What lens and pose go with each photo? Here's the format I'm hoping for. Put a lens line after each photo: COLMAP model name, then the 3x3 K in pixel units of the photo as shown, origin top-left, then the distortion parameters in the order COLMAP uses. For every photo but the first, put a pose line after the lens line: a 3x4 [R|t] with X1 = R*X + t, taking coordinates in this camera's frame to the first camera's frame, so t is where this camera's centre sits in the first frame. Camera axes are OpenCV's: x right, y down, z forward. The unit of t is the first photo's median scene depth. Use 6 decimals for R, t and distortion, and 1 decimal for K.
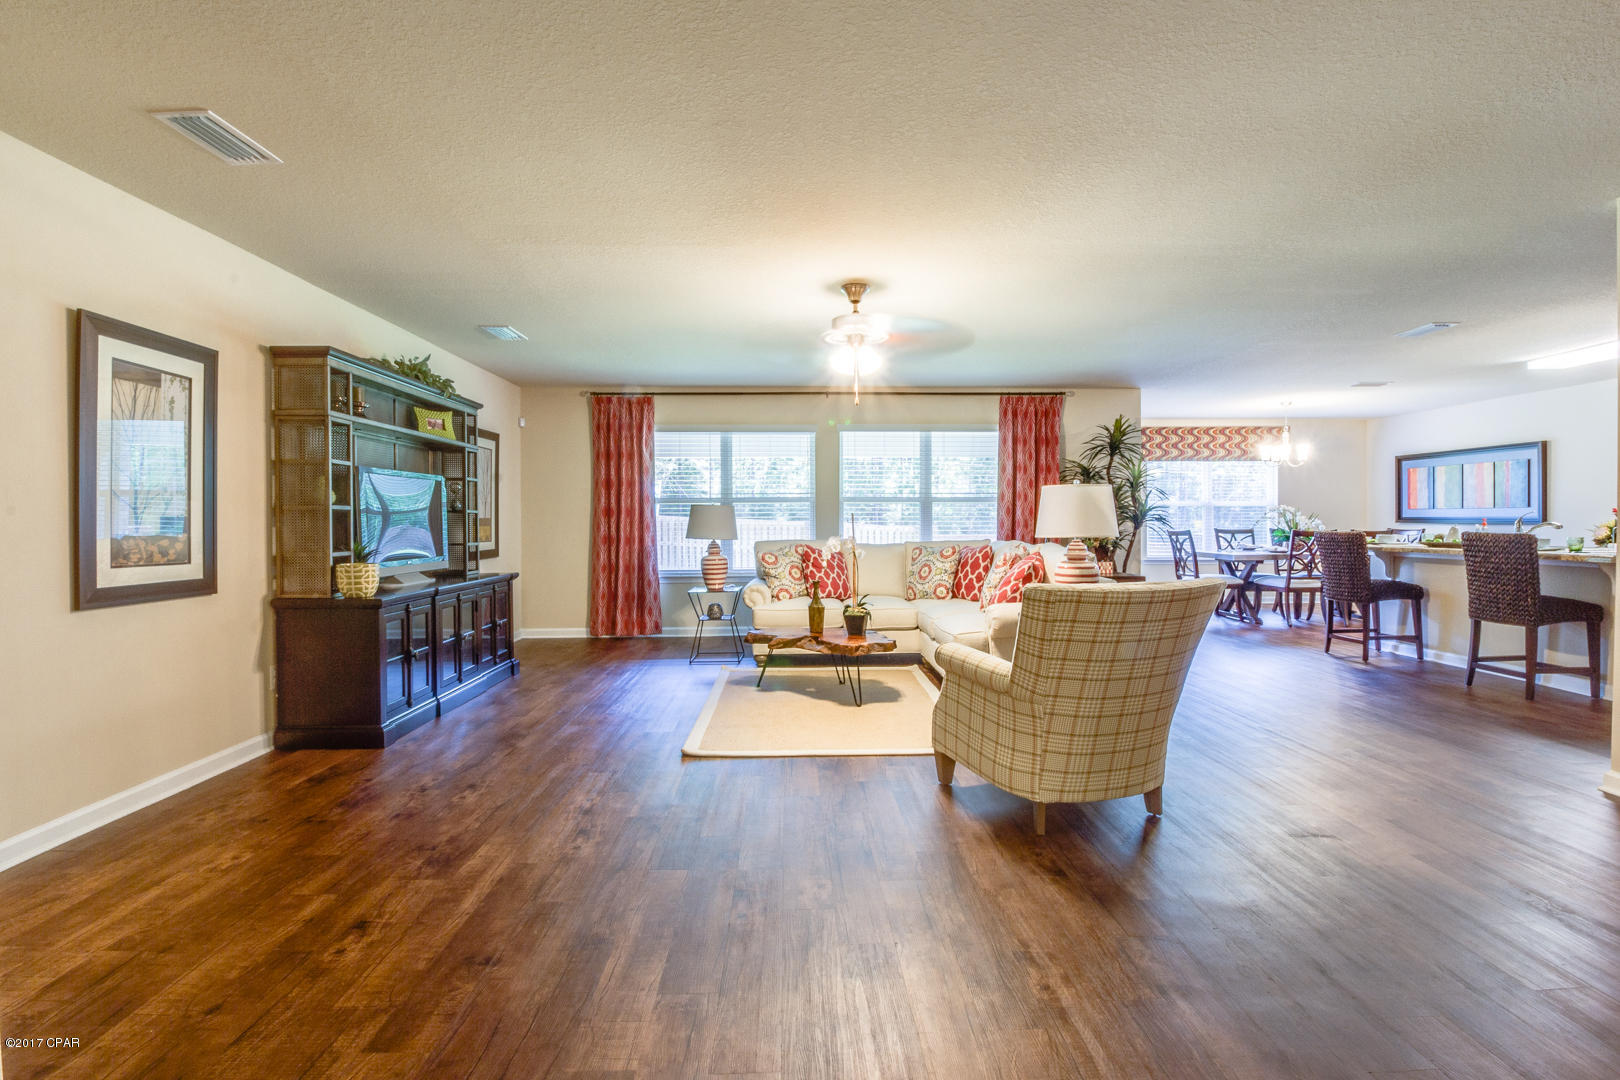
lens RADIAL K [[760.1, 0, 808.9], [0, 760.1, 522.2], [0, 0, 1]] dist [-0.003358, -0.000582]
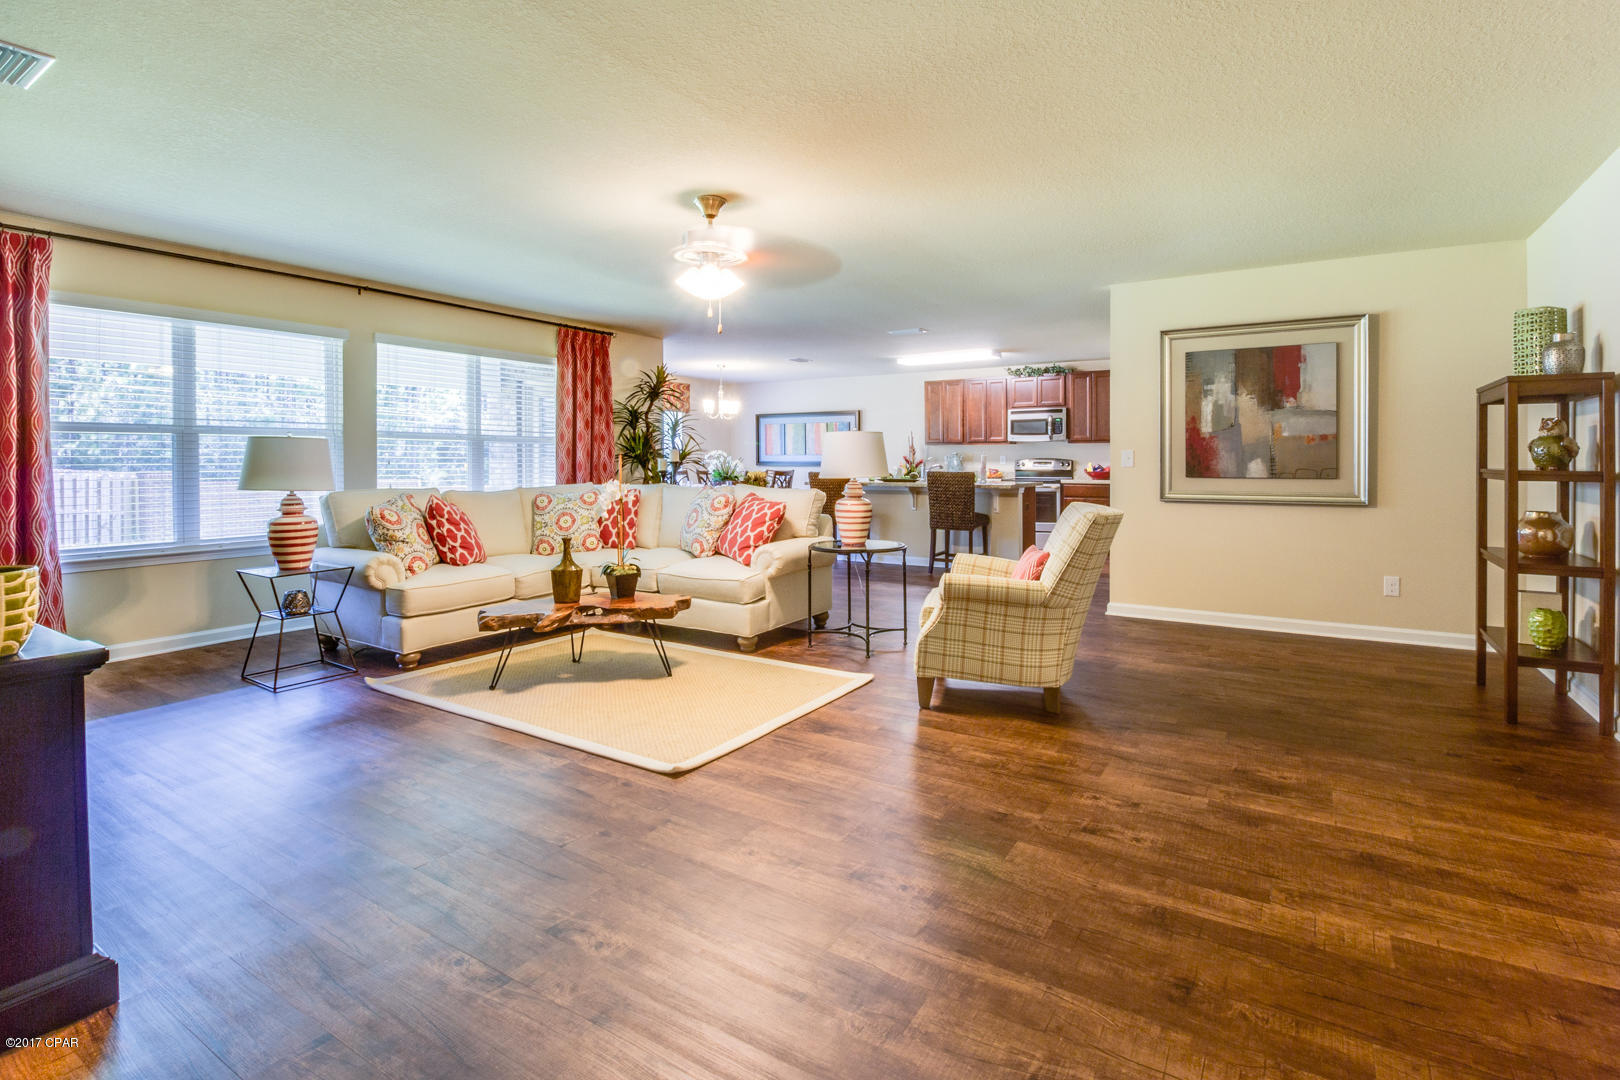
lens RADIAL K [[772.9, 0, 810.7], [0, 772.9, 466.9], [0, 0, 1]] dist [-0.012170, -0.000265]
pose [[0.556572, -0.002792, 0.830794, -0.423259], [0.001105, 0.999996, 0.002620, 0.000502], [-0.830798, -0.000541, 0.556573, 0.272422]]
